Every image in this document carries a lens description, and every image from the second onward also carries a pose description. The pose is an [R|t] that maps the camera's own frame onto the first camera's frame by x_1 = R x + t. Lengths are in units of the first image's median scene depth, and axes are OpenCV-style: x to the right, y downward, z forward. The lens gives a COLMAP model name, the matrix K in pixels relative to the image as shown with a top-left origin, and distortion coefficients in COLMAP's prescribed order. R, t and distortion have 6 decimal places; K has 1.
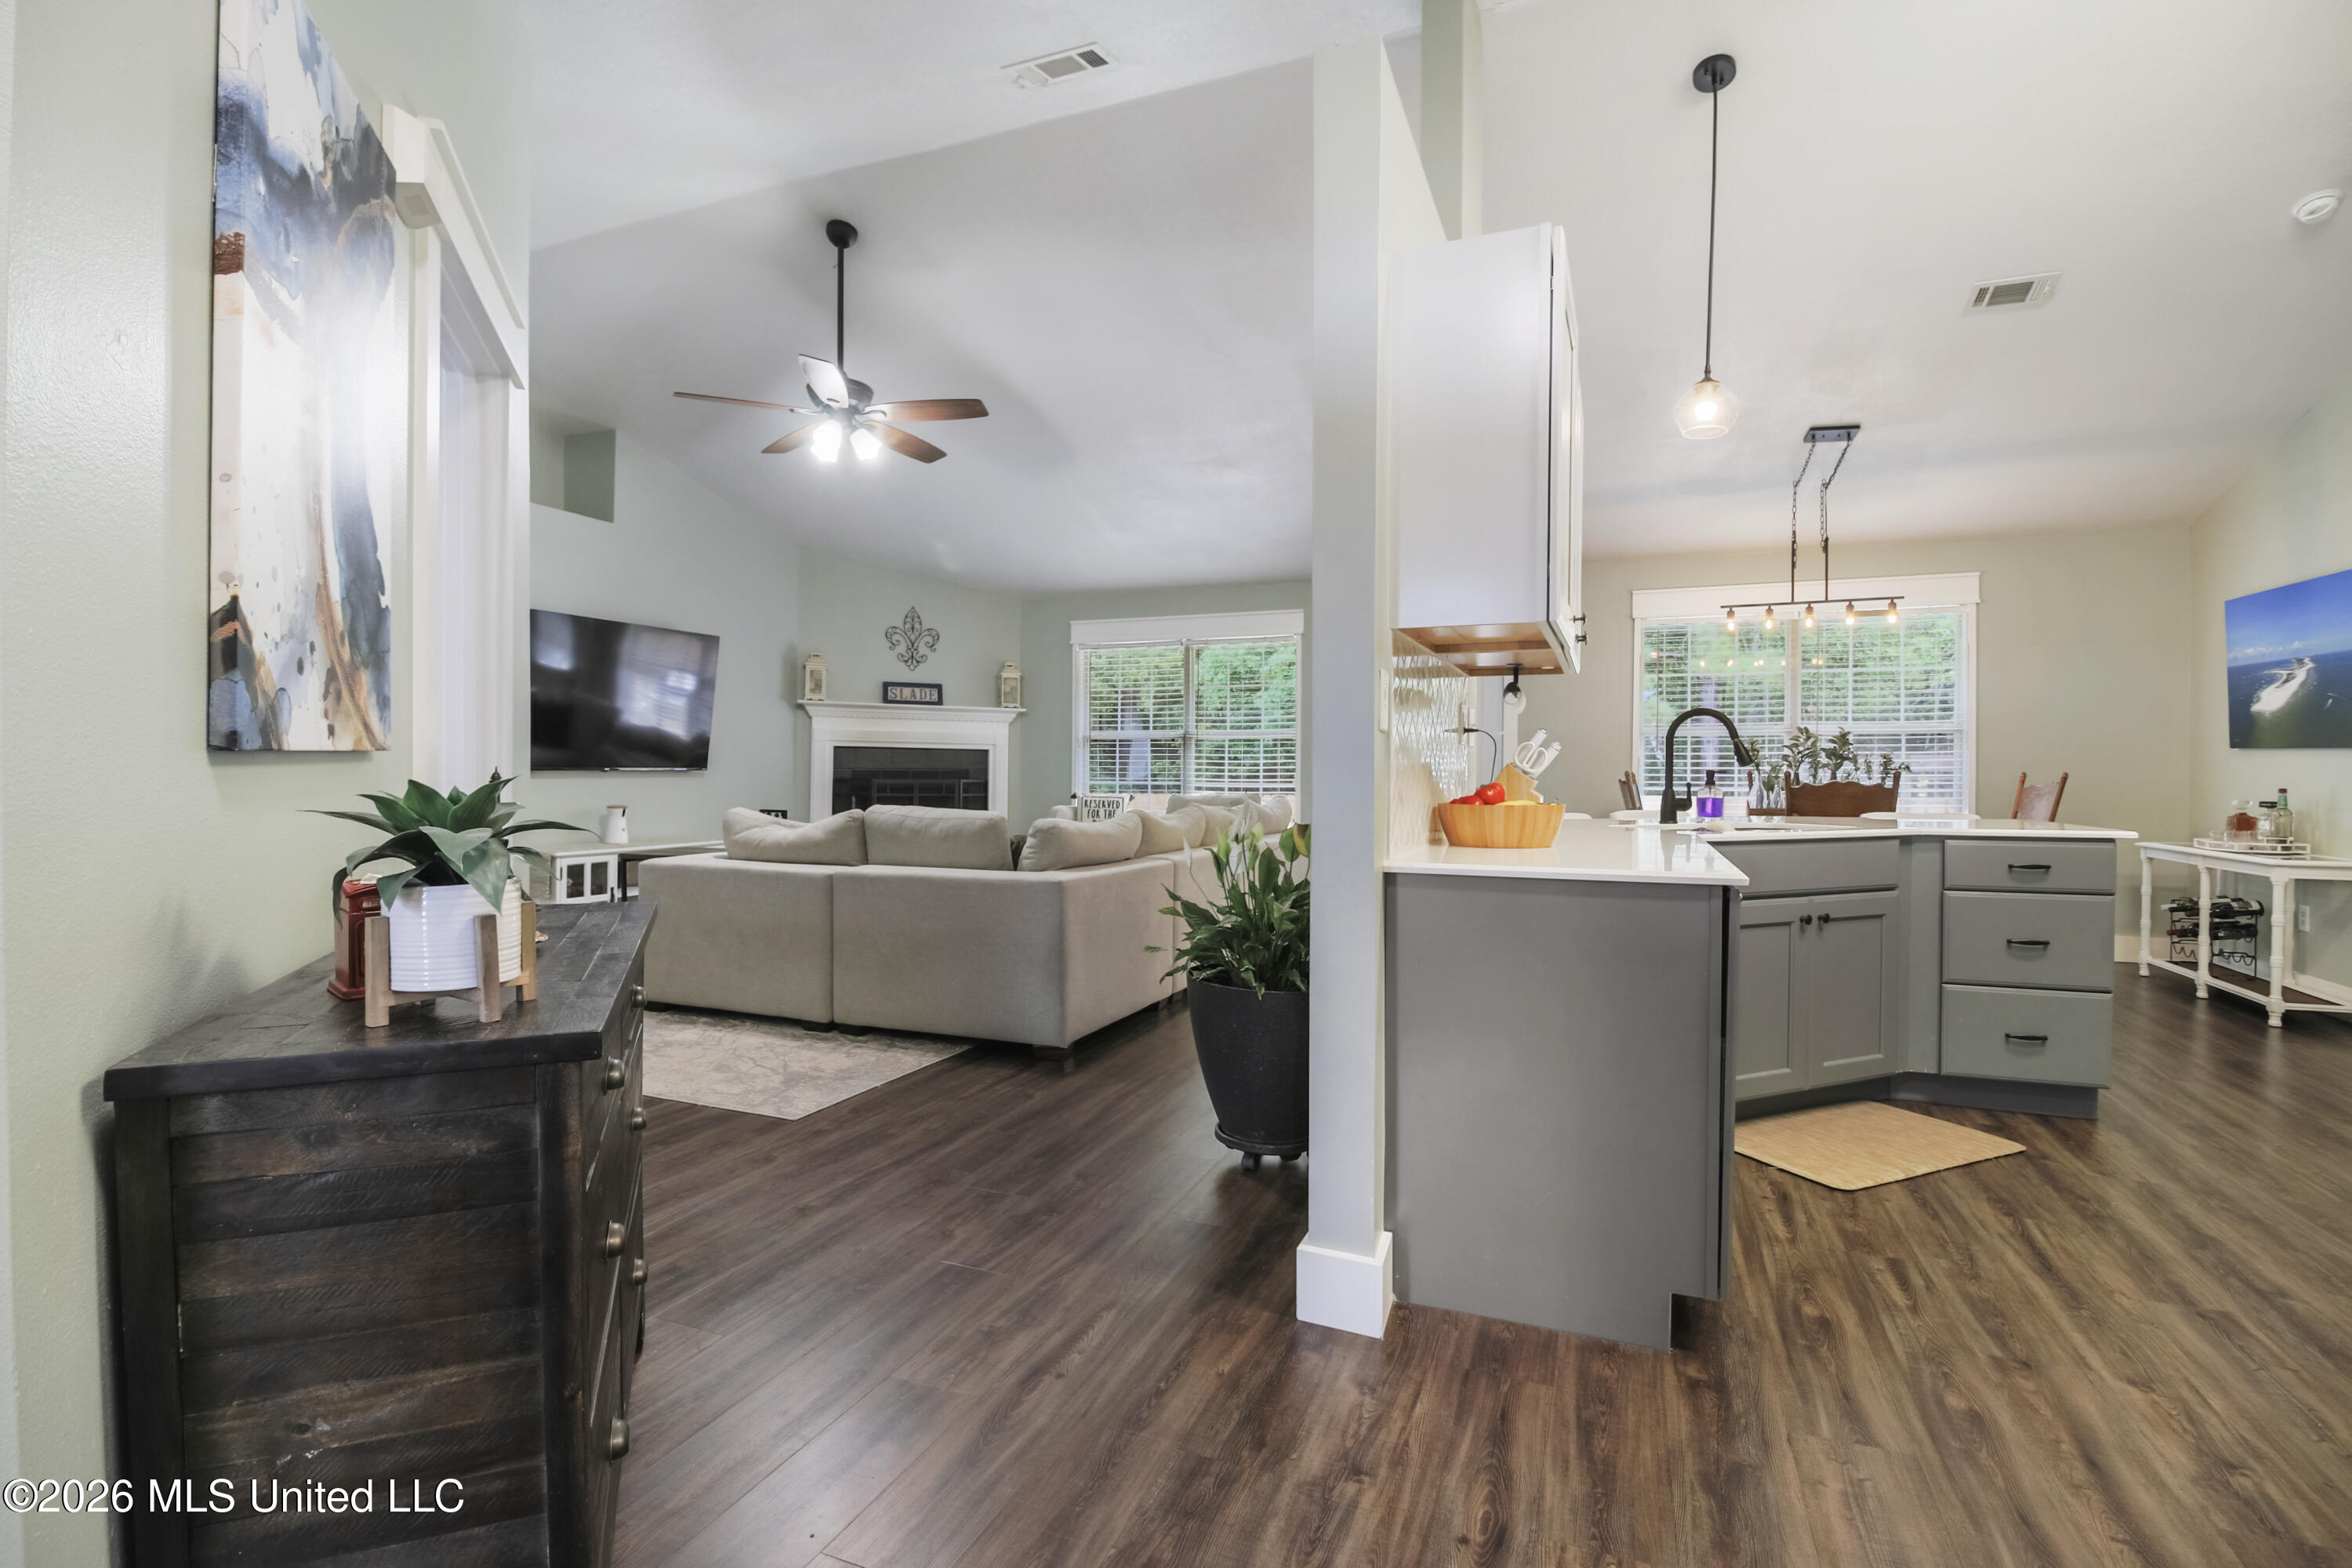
lens RADIAL K [[1090.5, 0, 1178.8], [0, 1090.5, 768.6], [0, 0, 1]] dist [-0.000589, -0.012632]
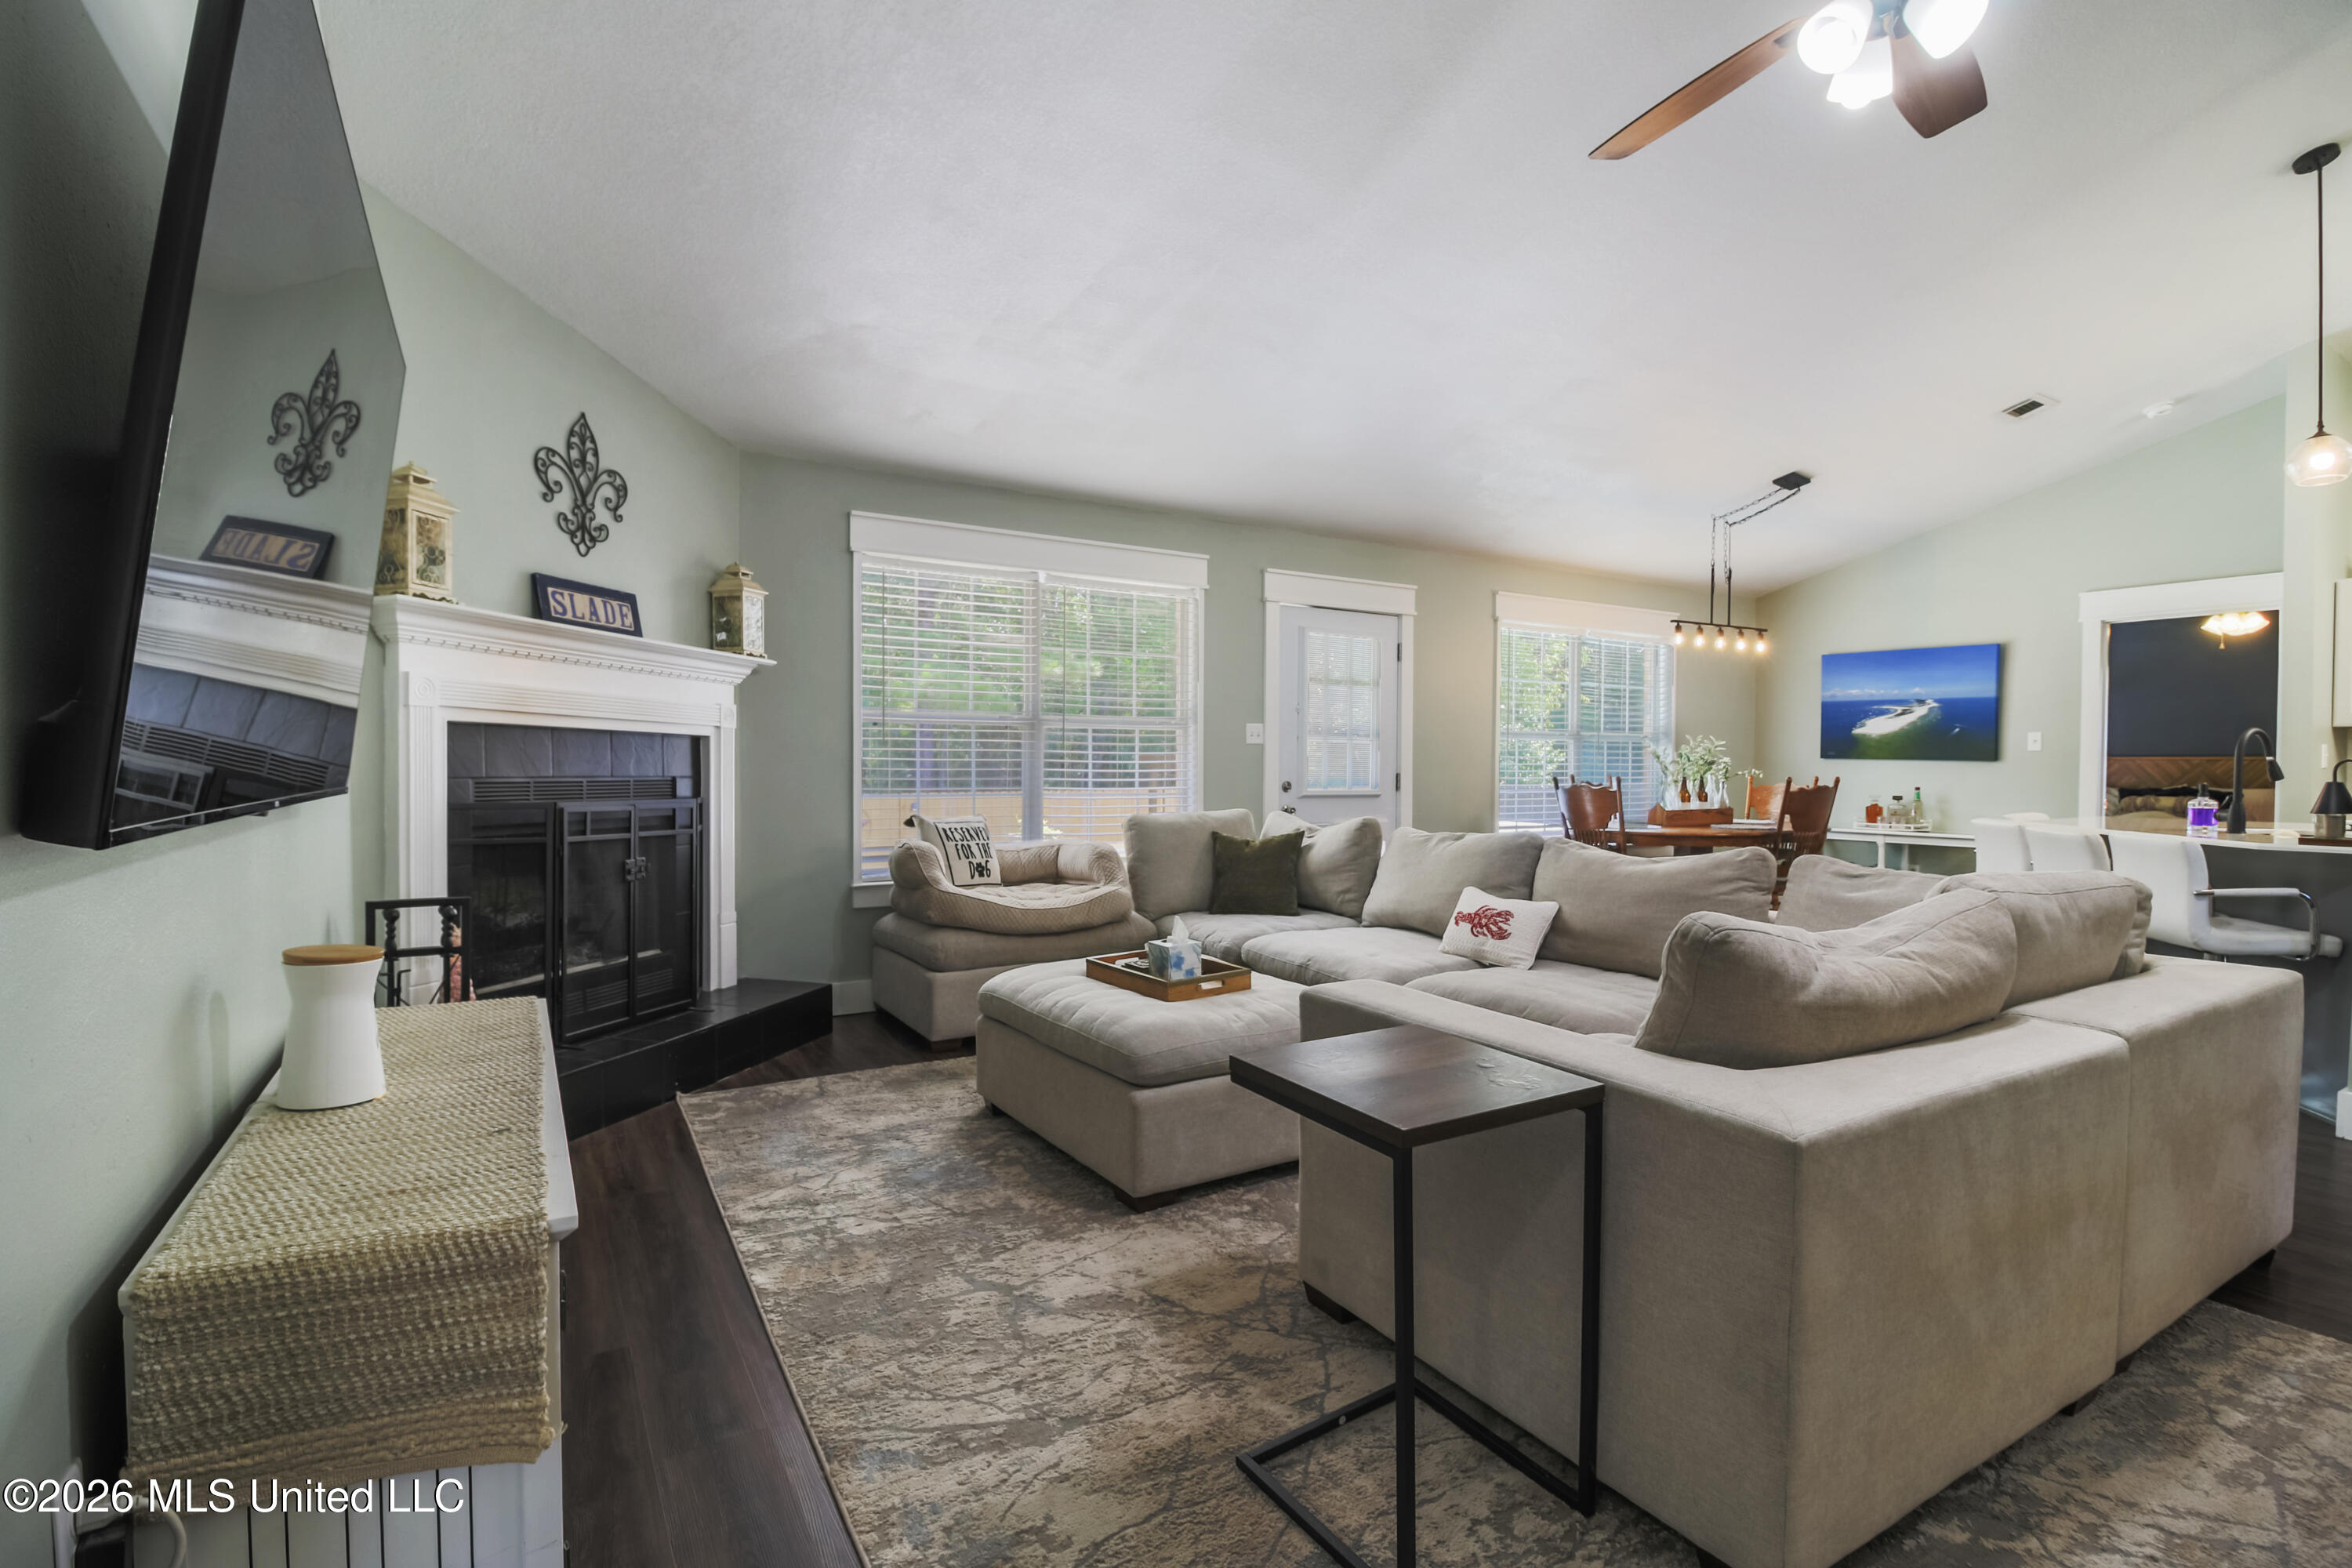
lens RADIAL K [[1092.4, 0, 1177.3], [0, 1092.4, 797.7], [0, 0, 1]] dist [0.000247, -0.012105]
pose [[0.596379, -0.024793, 0.802320, -0.879478], [-0.004857, 0.999393, 0.034494, -0.014960], [-0.802688, -0.024468, 0.595897, 1.025028]]
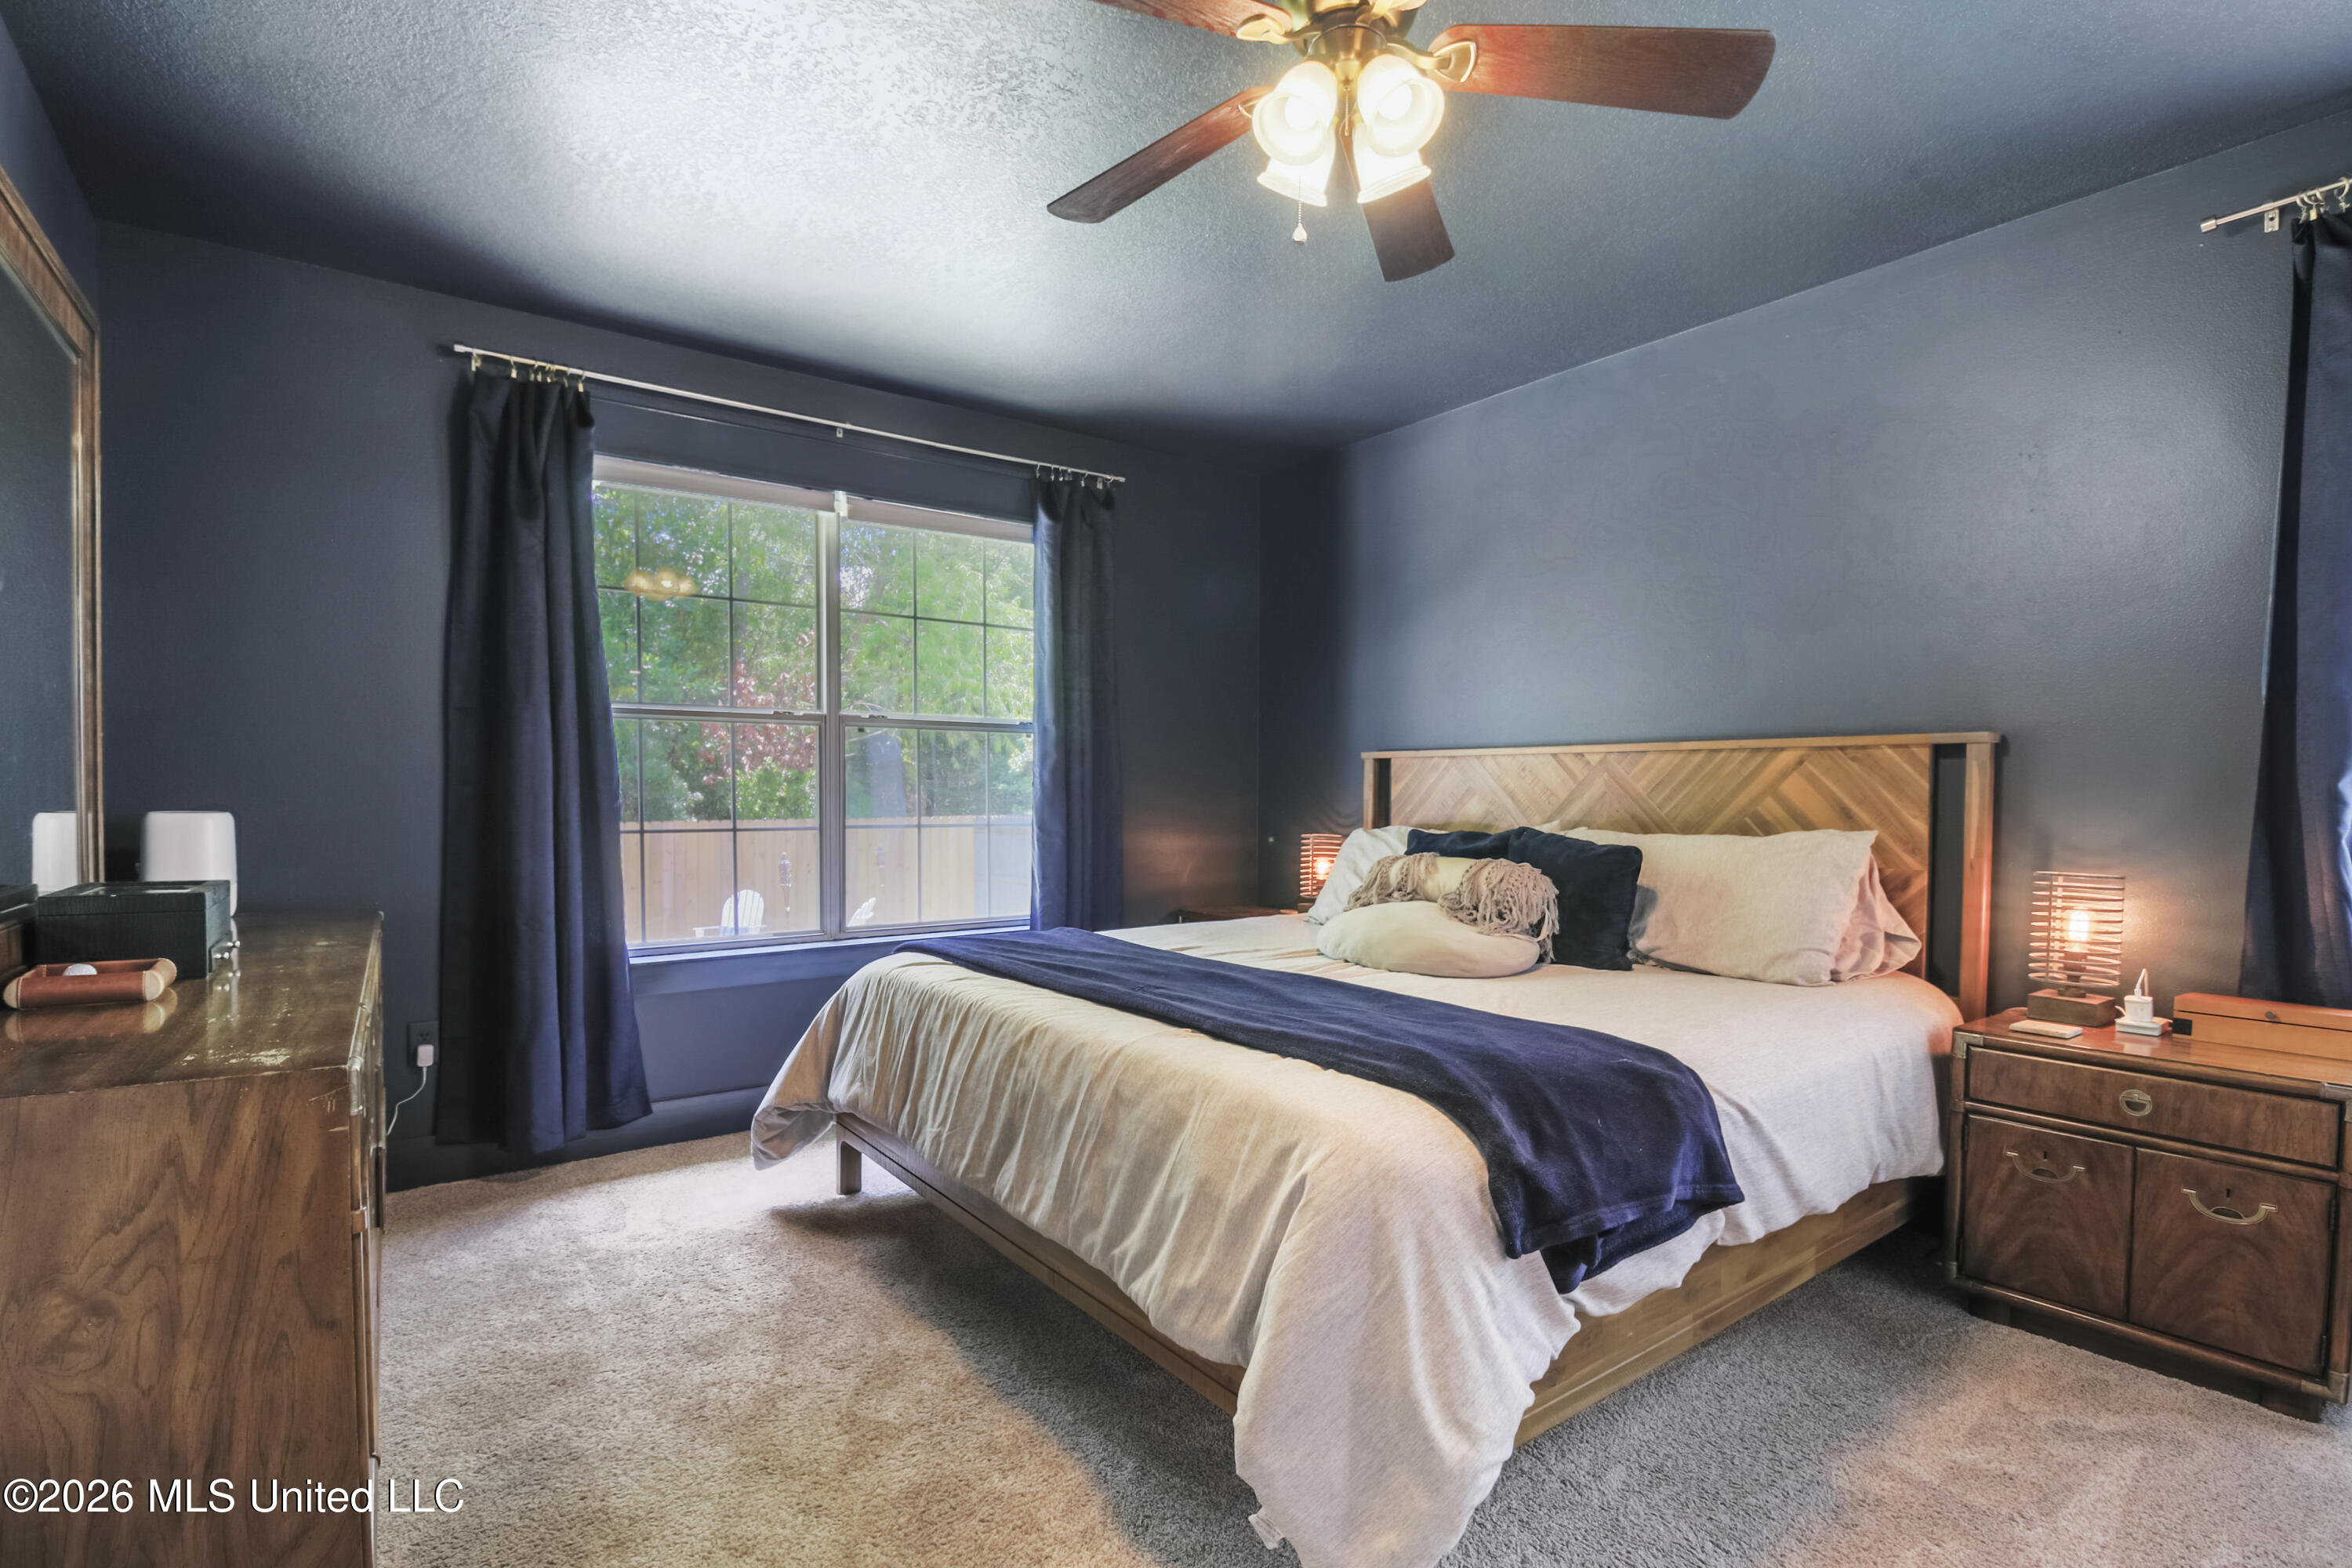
lens RADIAL K [[1108.3, 0, 1187.8], [0, 1108.3, 827.8], [0, 0, 1]] dist [0.000471, -0.014362]
pose [[0.523495, -0.029841, 0.851506, 1.097475], [0.000450, 0.999396, 0.034747, -0.000438], [-0.852028, -0.017807, 0.523193, 0.539987]]
